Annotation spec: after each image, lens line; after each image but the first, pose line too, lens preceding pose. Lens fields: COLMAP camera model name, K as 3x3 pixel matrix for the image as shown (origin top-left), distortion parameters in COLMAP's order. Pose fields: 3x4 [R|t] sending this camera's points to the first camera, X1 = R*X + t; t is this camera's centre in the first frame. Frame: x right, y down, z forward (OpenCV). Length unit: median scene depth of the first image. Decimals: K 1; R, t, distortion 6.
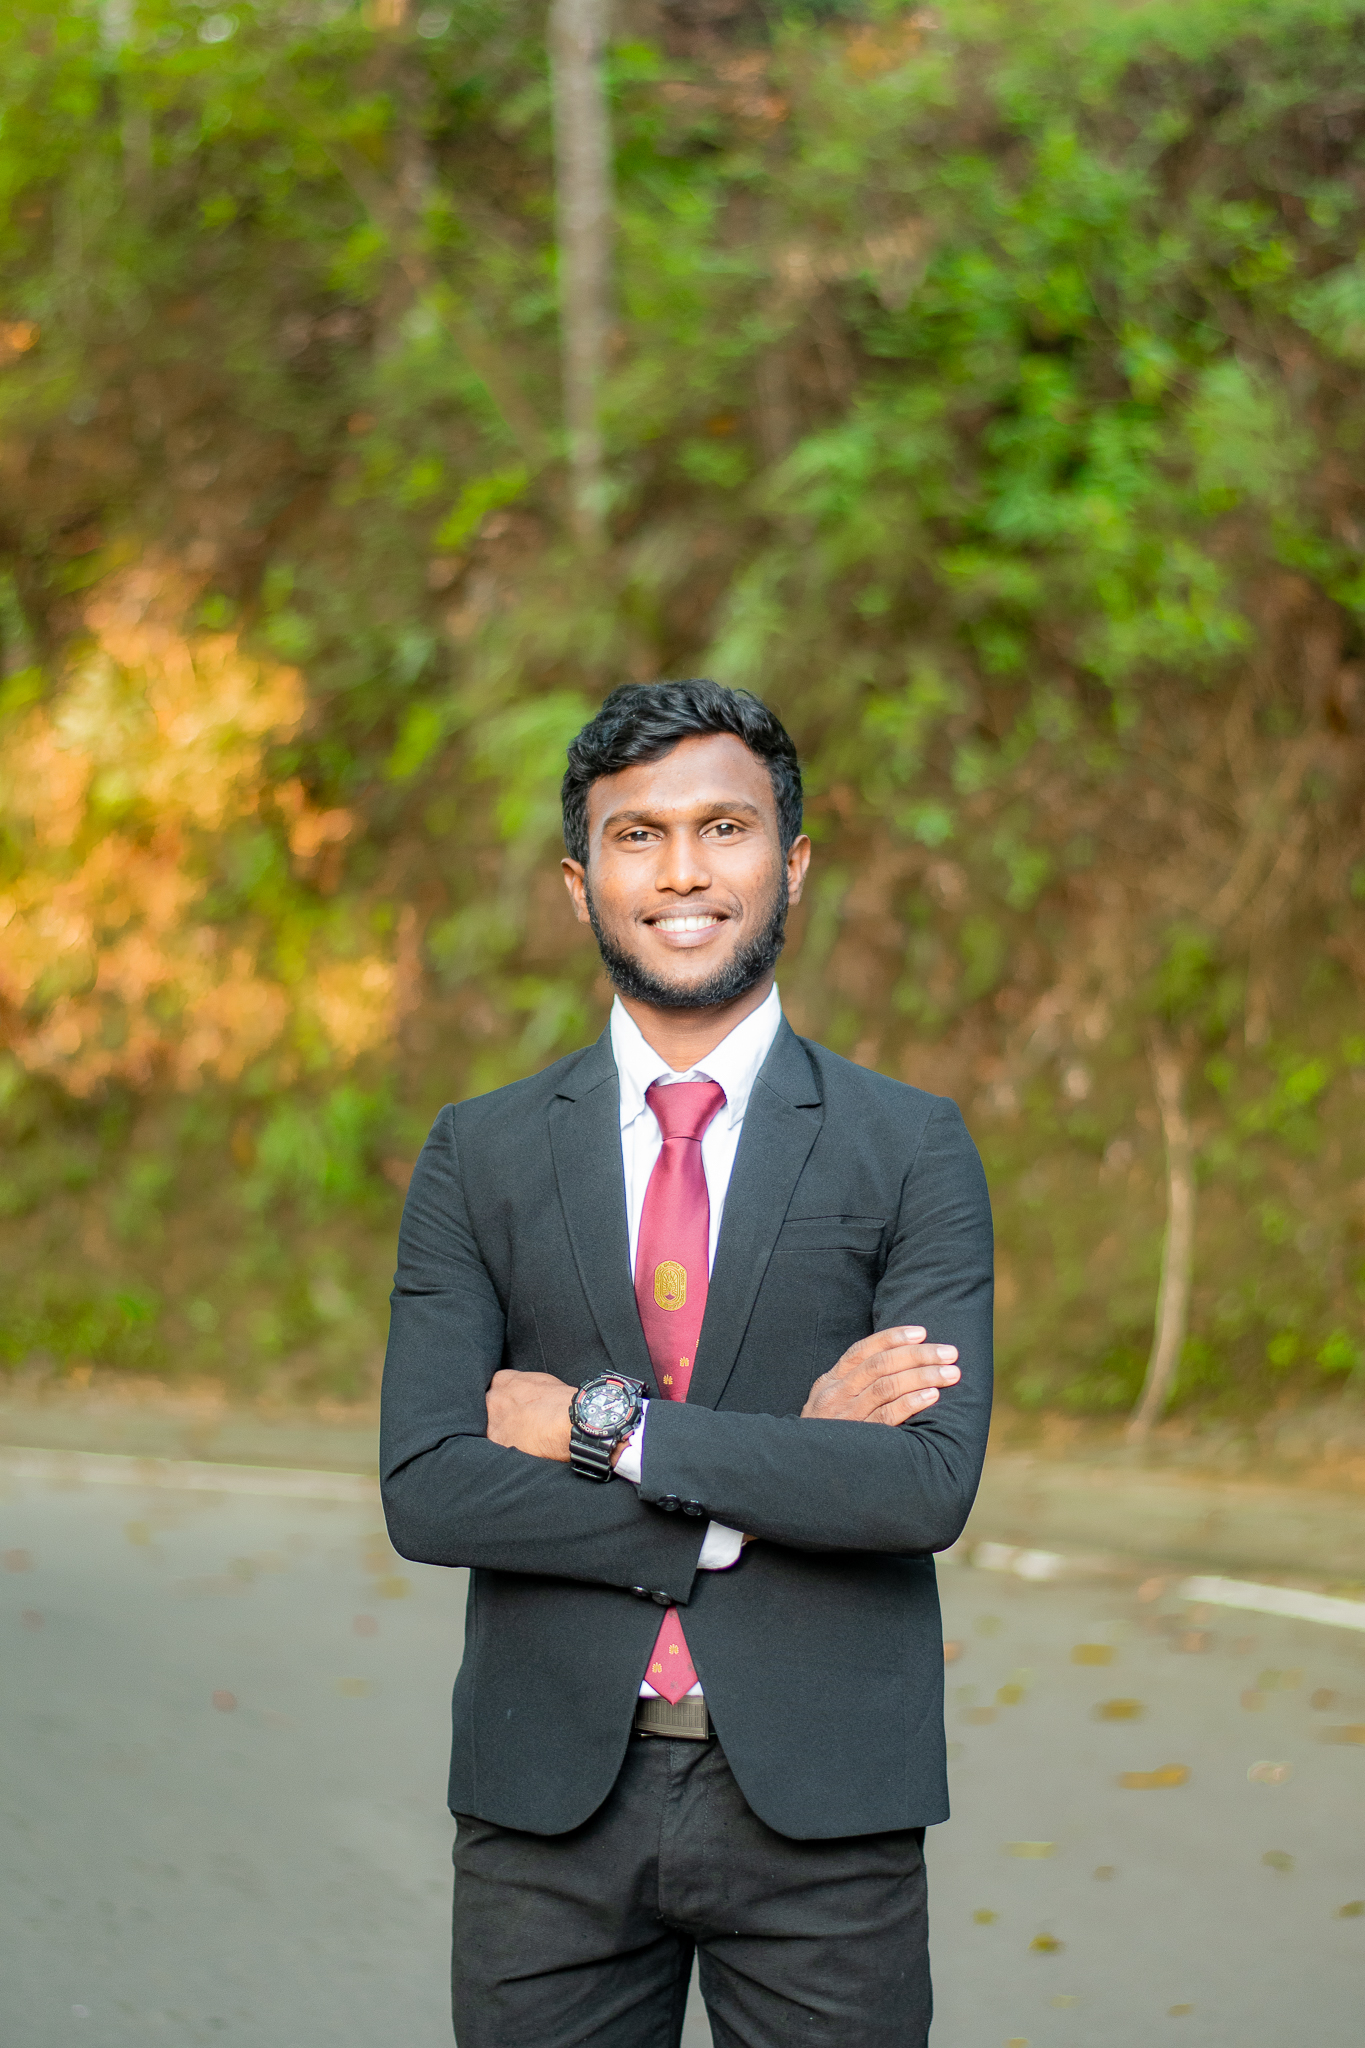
lens RADIAL K [[4467.9, 0, 697.2], [0, 4467.9, 1015.6], [0, 0, 1]] dist [-0.085831, 0.000000]
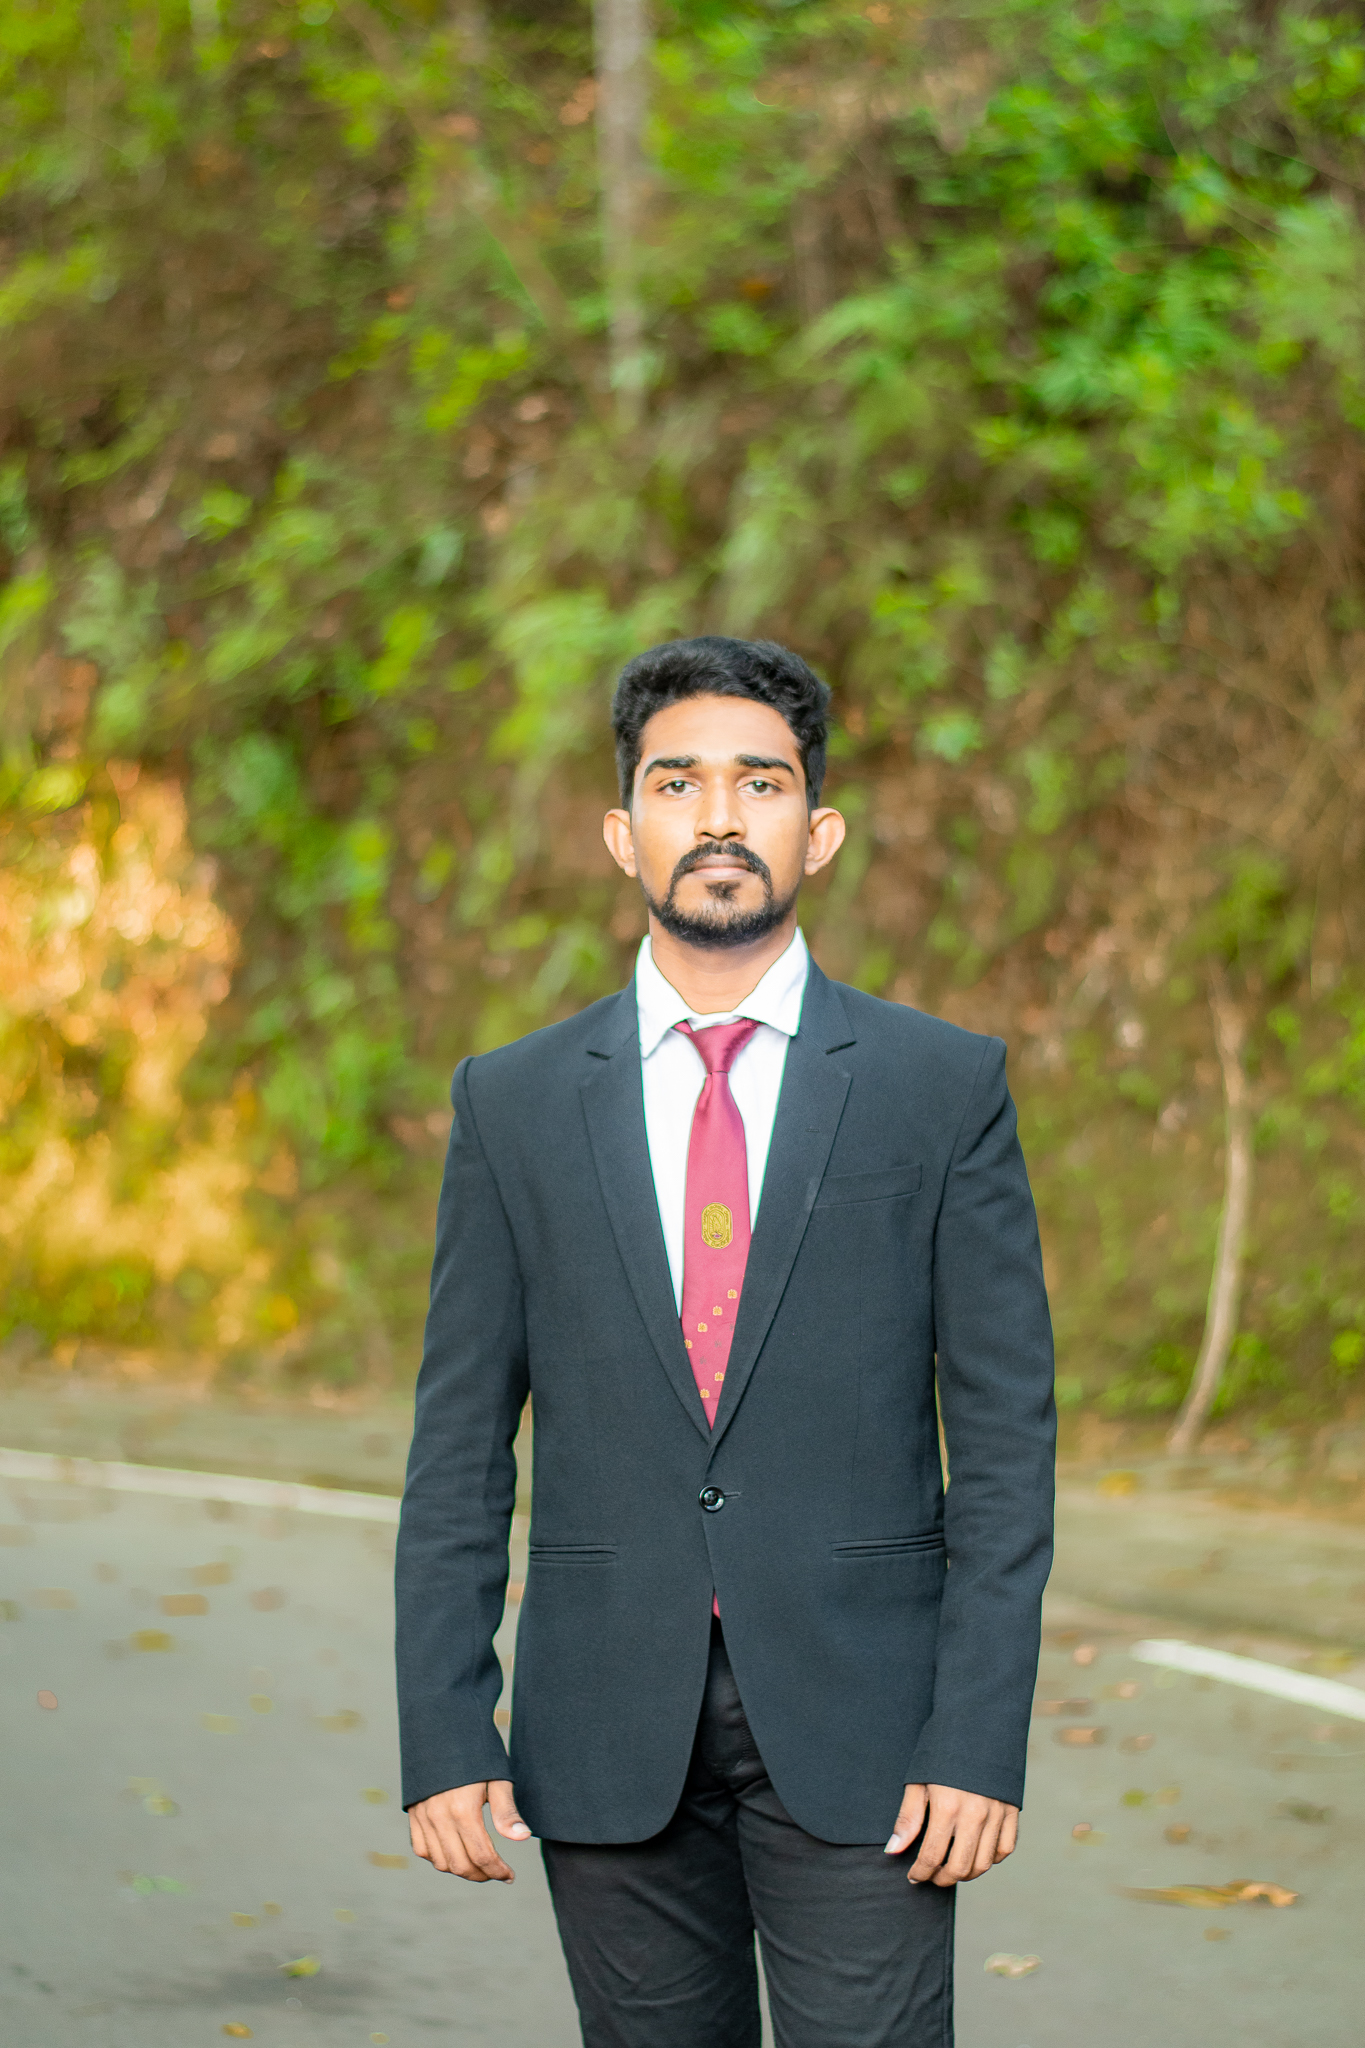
lens RADIAL K [[4467.9, 0, 717.4], [0, 4467.9, 987.7], [0, 0, 1]] dist [-0.085831, 0.000000]
pose [[0.997342, 0.004030, -0.072754, 0.064732], [-0.003595, 0.999975, 0.006114, 0.000907], [0.072776, -0.005837, 0.997331, 0.124270]]
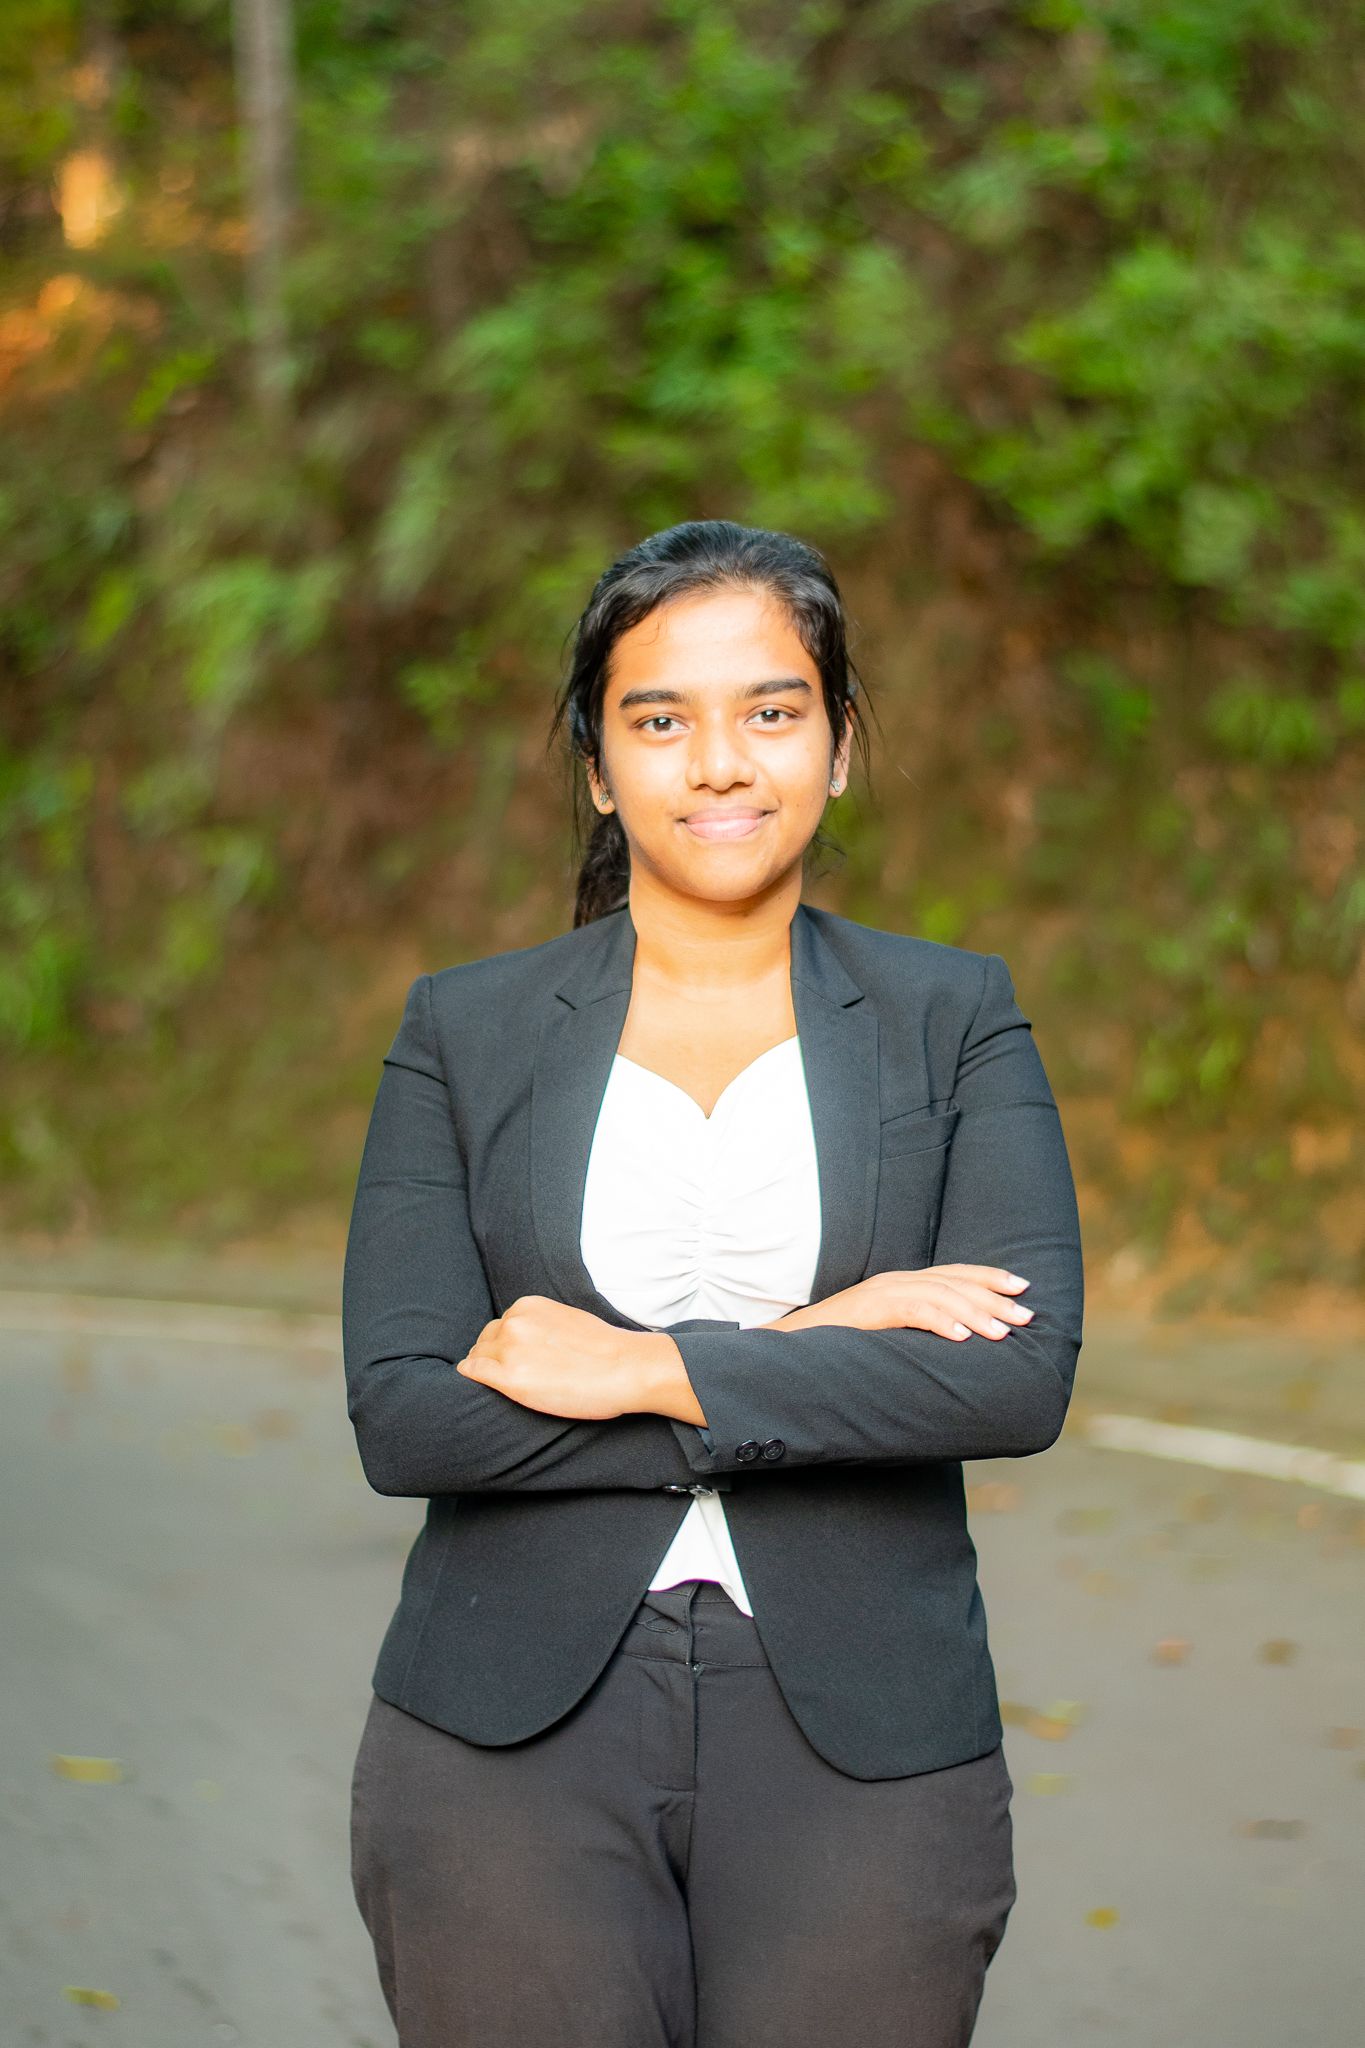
lens RADIAL K [[4467.9, 0, 671.5], [0, 4467.9, 1023.3], [0, 0, 1]] dist [-0.085831, 0.000000]
pose [[0.998307, -0.010968, 0.057113, 0.008556], [0.008911, 0.999307, 0.036150, -0.000331], [-0.057470, -0.035580, 0.997713, -0.061854]]
